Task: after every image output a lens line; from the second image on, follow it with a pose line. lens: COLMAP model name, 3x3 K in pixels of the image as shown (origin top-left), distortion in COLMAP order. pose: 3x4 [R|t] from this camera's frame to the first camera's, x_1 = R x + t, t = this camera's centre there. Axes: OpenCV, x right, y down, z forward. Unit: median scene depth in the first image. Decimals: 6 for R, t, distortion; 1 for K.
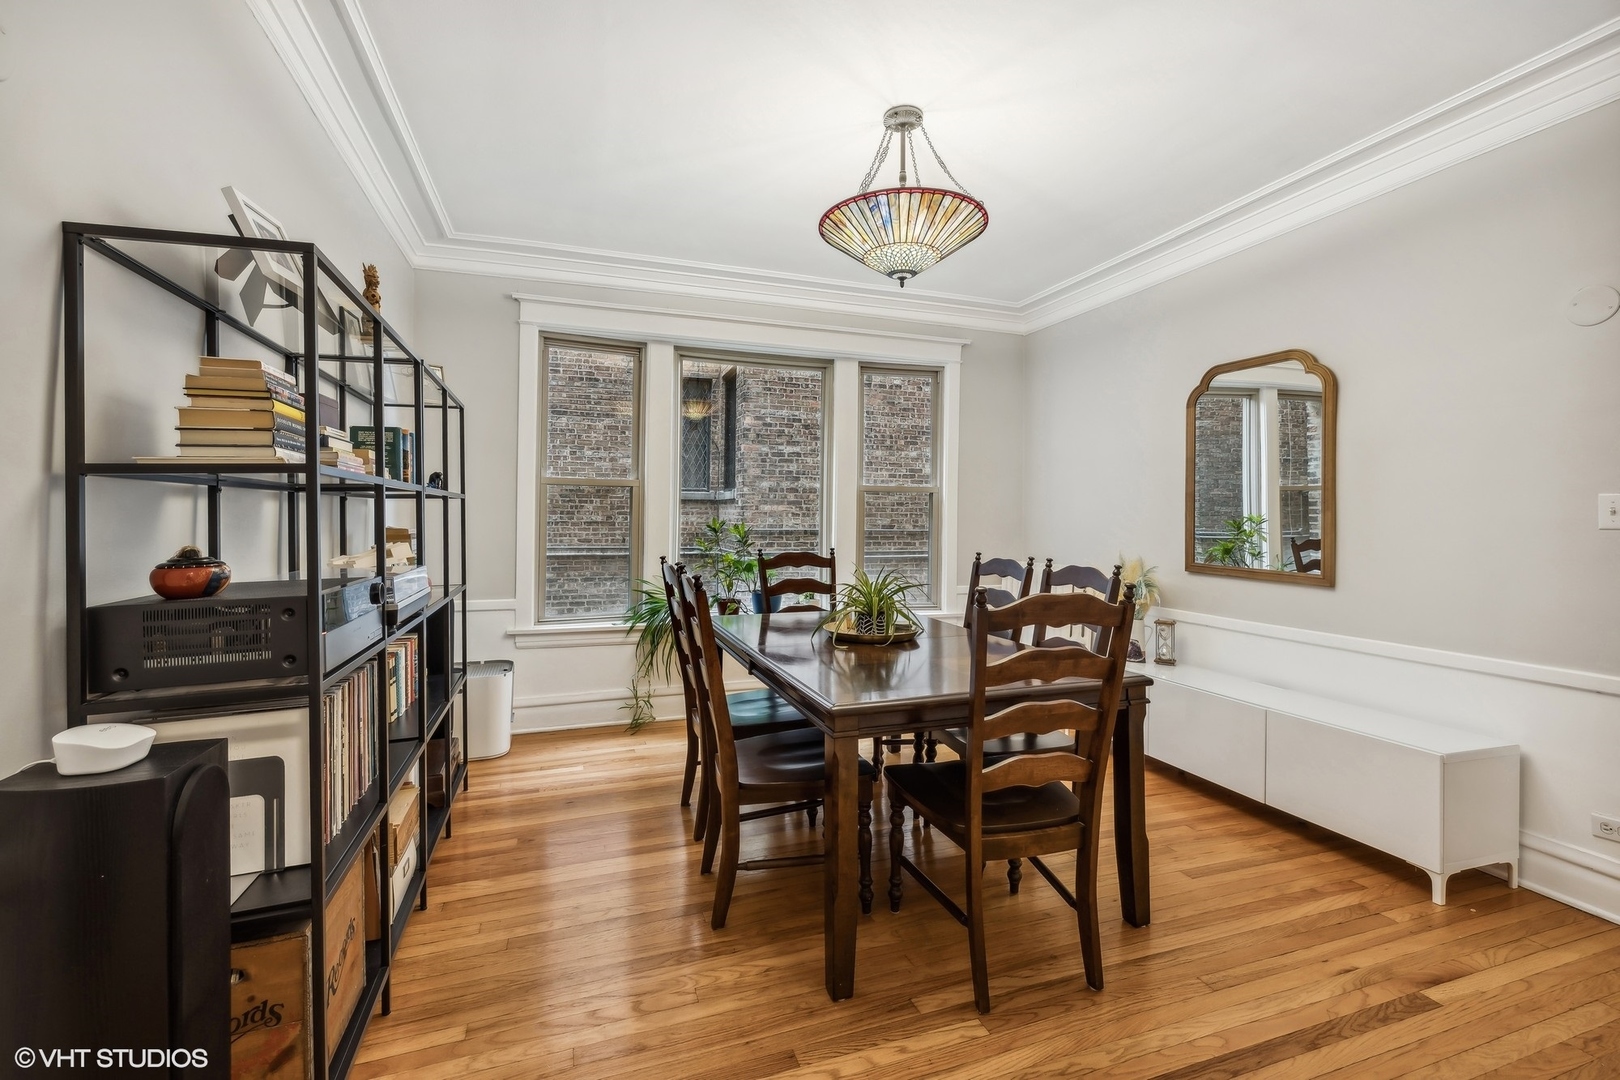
lens RADIAL K [[696.5, 0, 814.9], [0, 696.5, 518.3], [0, 0, 1]] dist [0.001775, 0.000274]
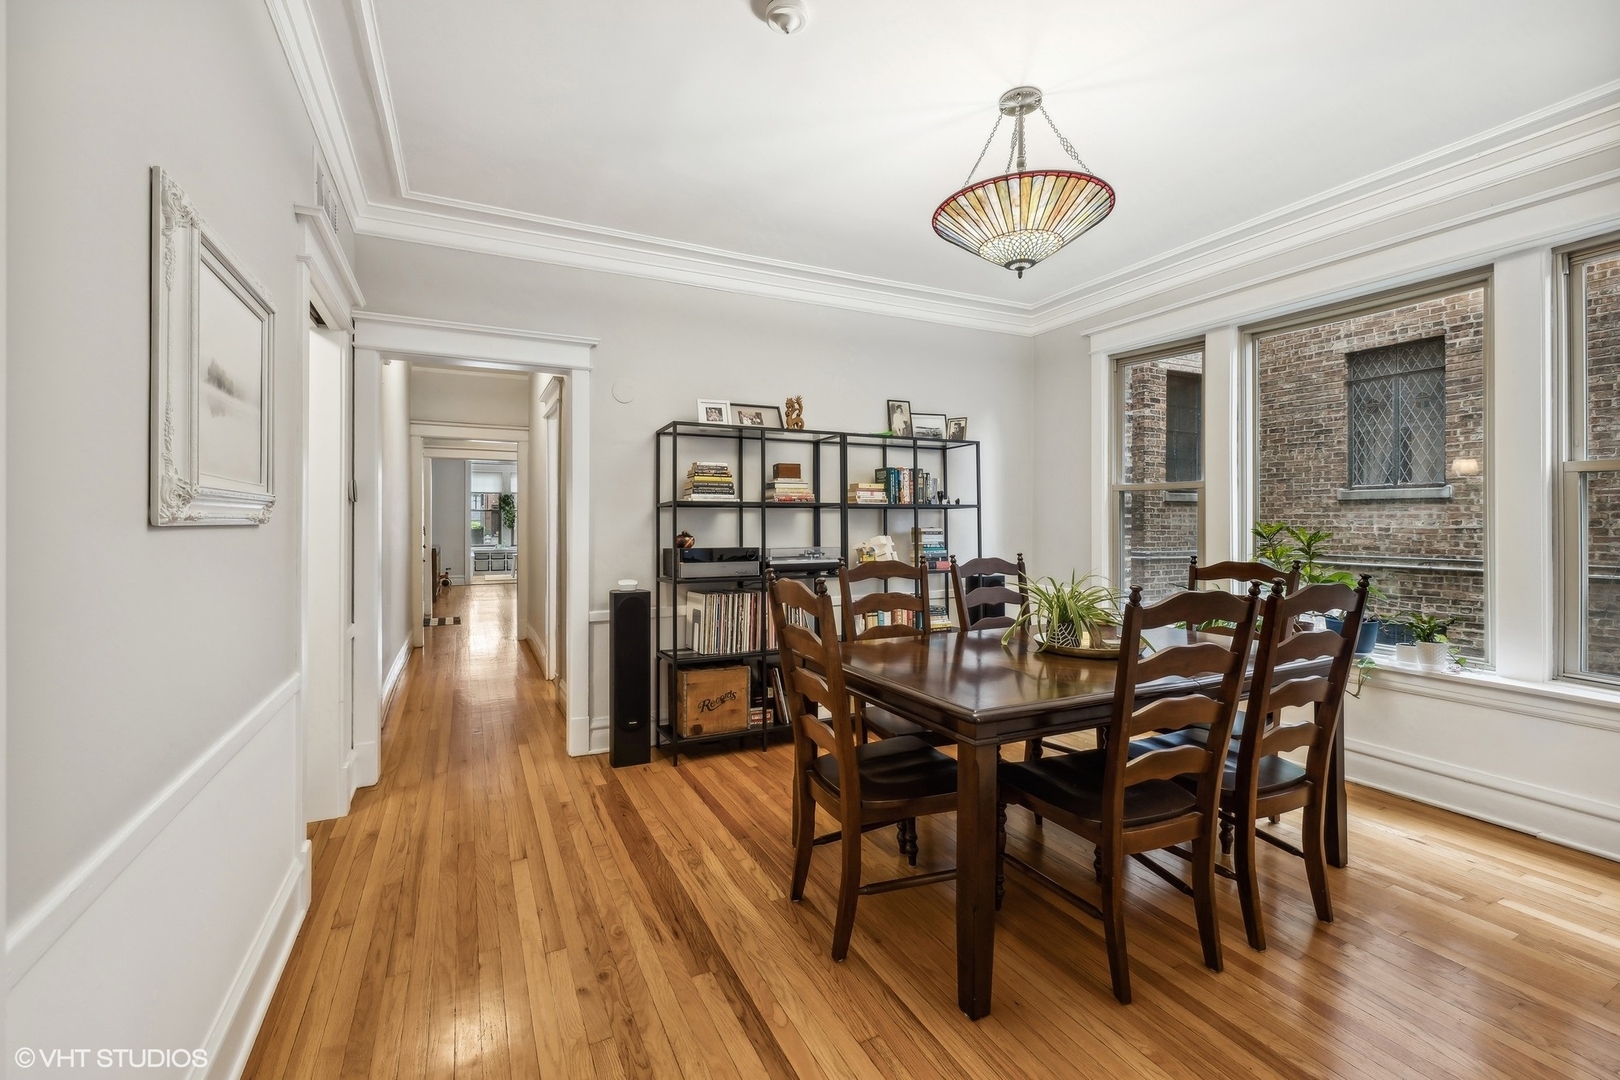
lens RADIAL K [[701.8, 0, 808.1], [0, 701.8, 523.0], [0, 0, 1]] dist [0.002384, 0.000179]
pose [[0.121490, -0.002404, -0.992590, 1.049684], [-0.001975, 0.999995, -0.002664, 0.009508], [0.992591, 0.002284, 0.121484, 0.592293]]
